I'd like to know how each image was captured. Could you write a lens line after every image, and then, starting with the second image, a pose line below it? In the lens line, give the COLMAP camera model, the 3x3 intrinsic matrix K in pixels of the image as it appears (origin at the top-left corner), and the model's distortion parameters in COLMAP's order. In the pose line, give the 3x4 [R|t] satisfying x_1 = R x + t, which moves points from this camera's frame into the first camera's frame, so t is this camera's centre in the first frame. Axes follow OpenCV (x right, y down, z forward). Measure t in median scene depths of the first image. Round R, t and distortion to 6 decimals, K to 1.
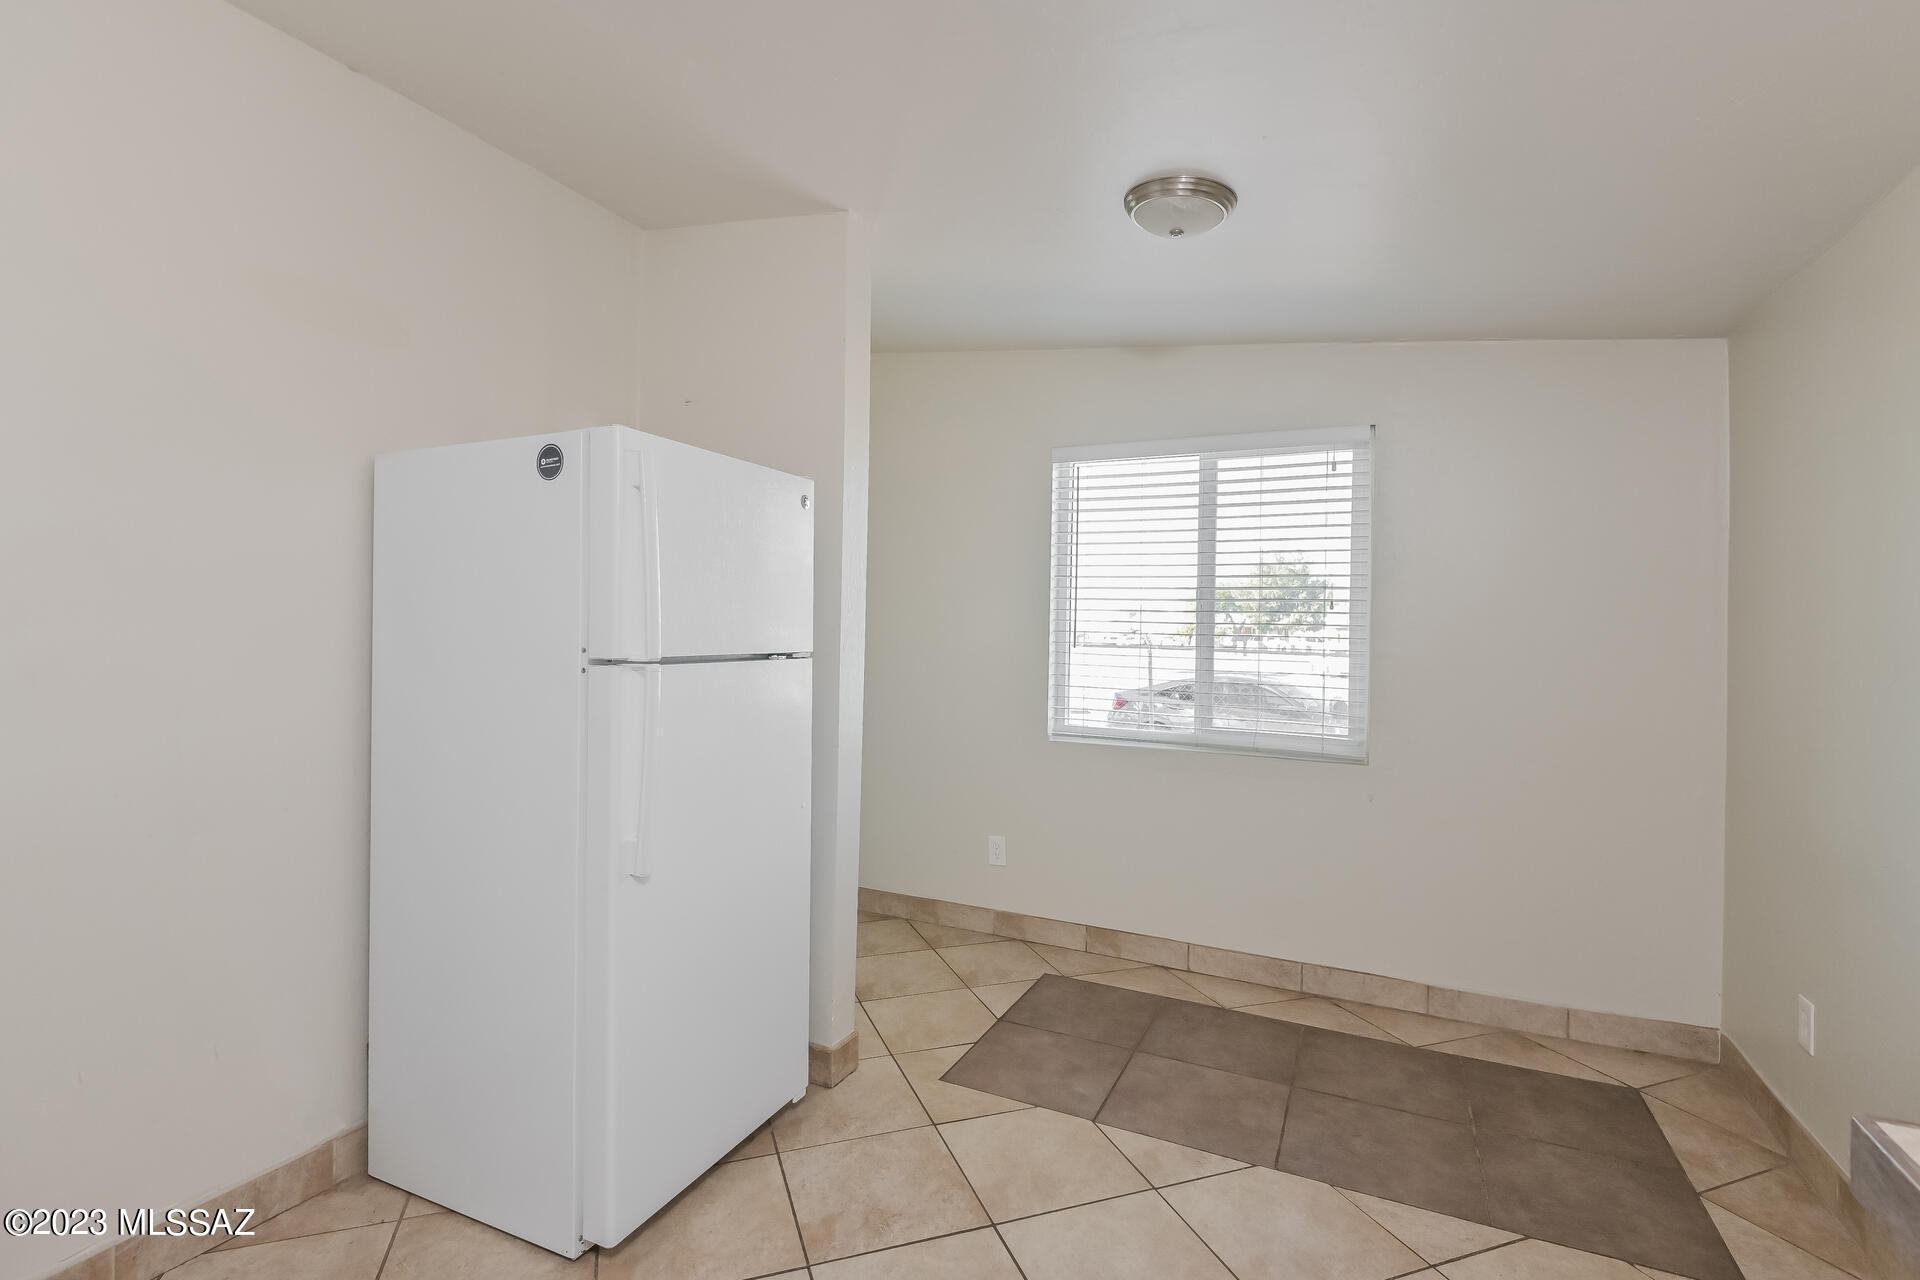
lens RADIAL K [[877.3, 0, 961.9], [0, 877.3, 635.8], [0, 0, 1]] dist [-0.005696, -0.002455]
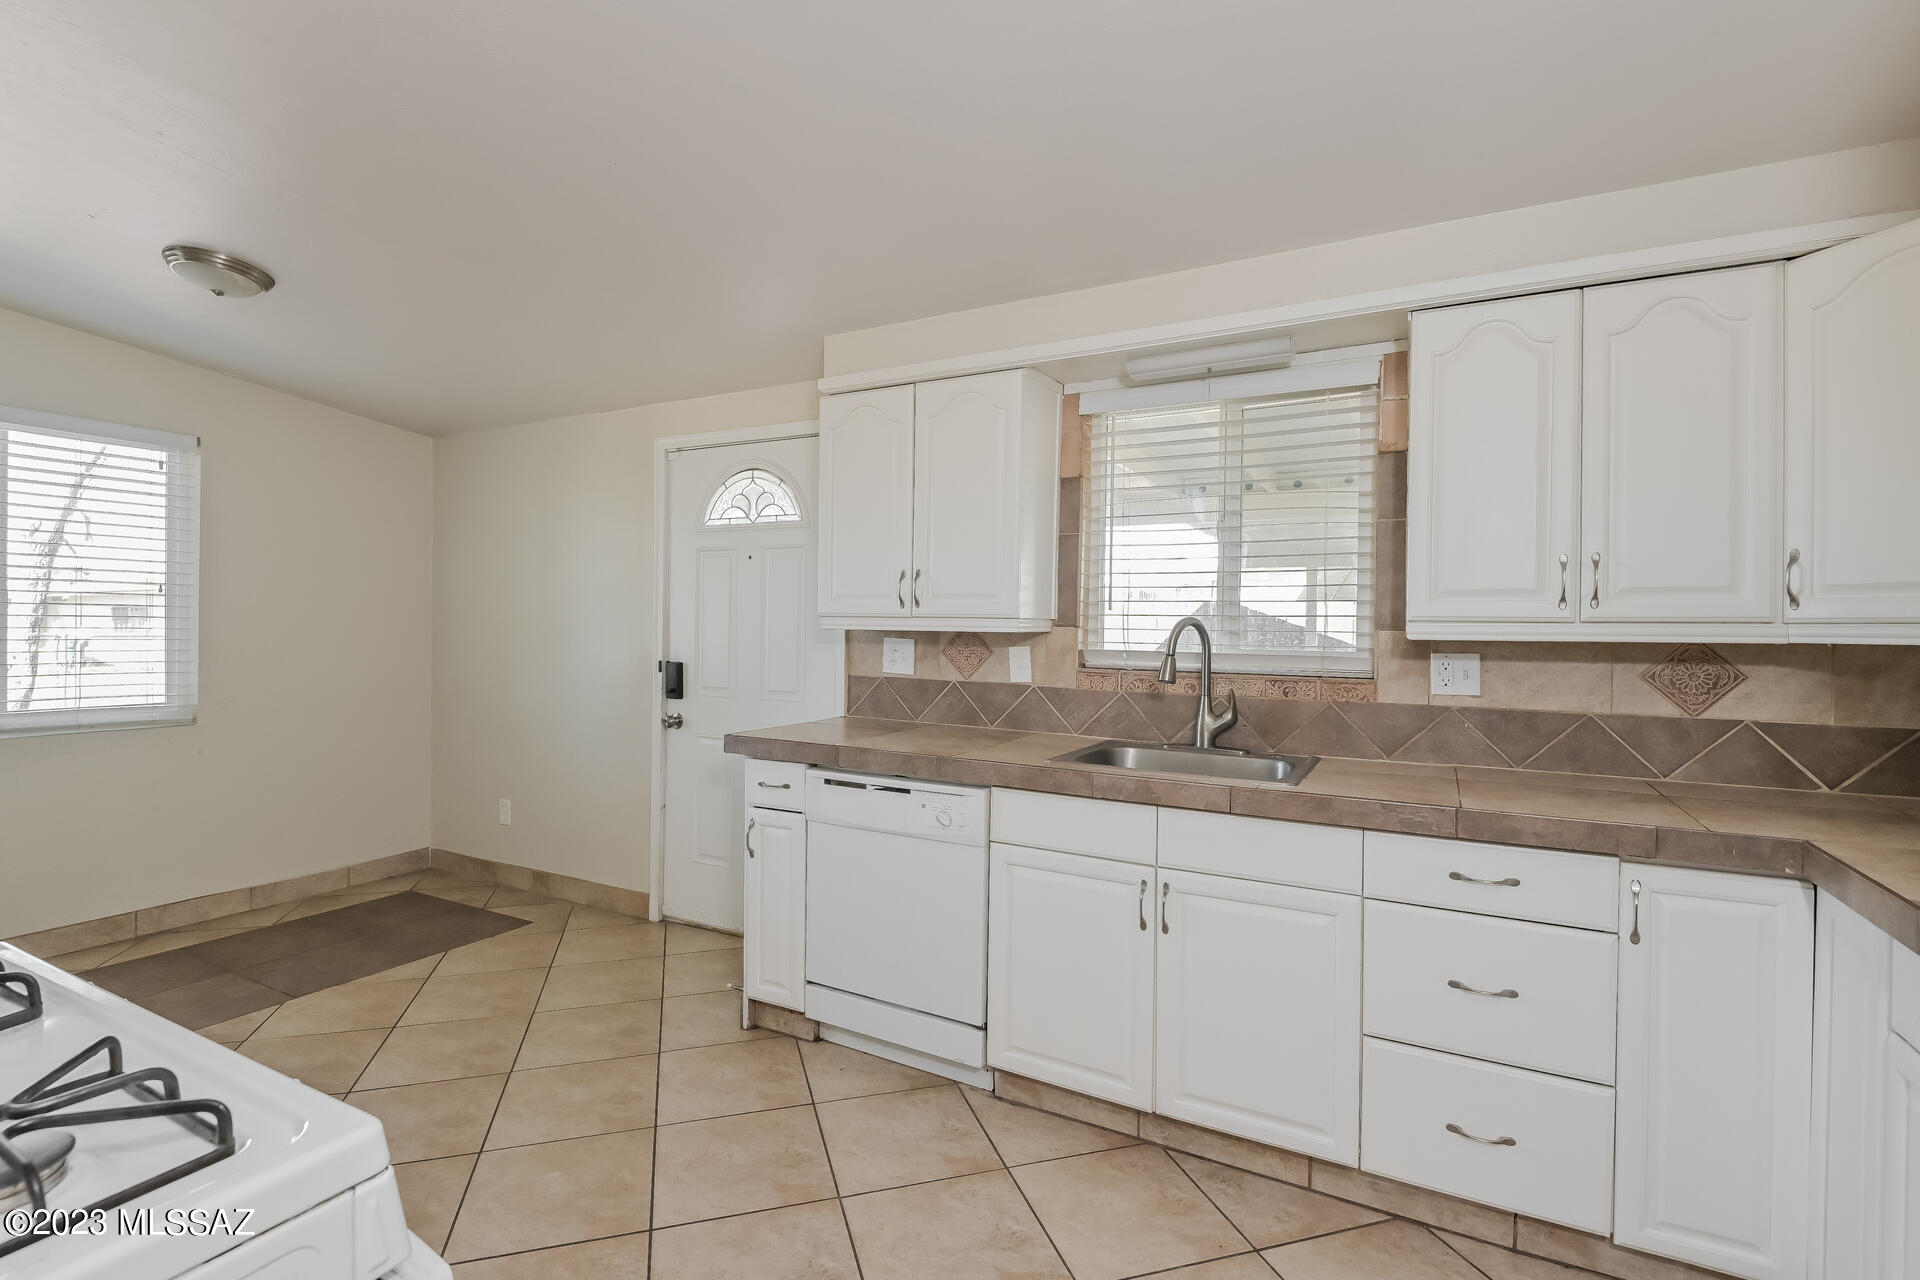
lens RADIAL K [[877.3, 0, 960.6], [0, 877.3, 626.2], [0, 0, 1]] dist [-0.005696, -0.002455]
pose [[0.052914, -0.028405, 0.998195, -0.710642], [-0.014677, 0.999465, 0.029219, -0.037182], [-0.998491, -0.016197, 0.052469, -0.102757]]
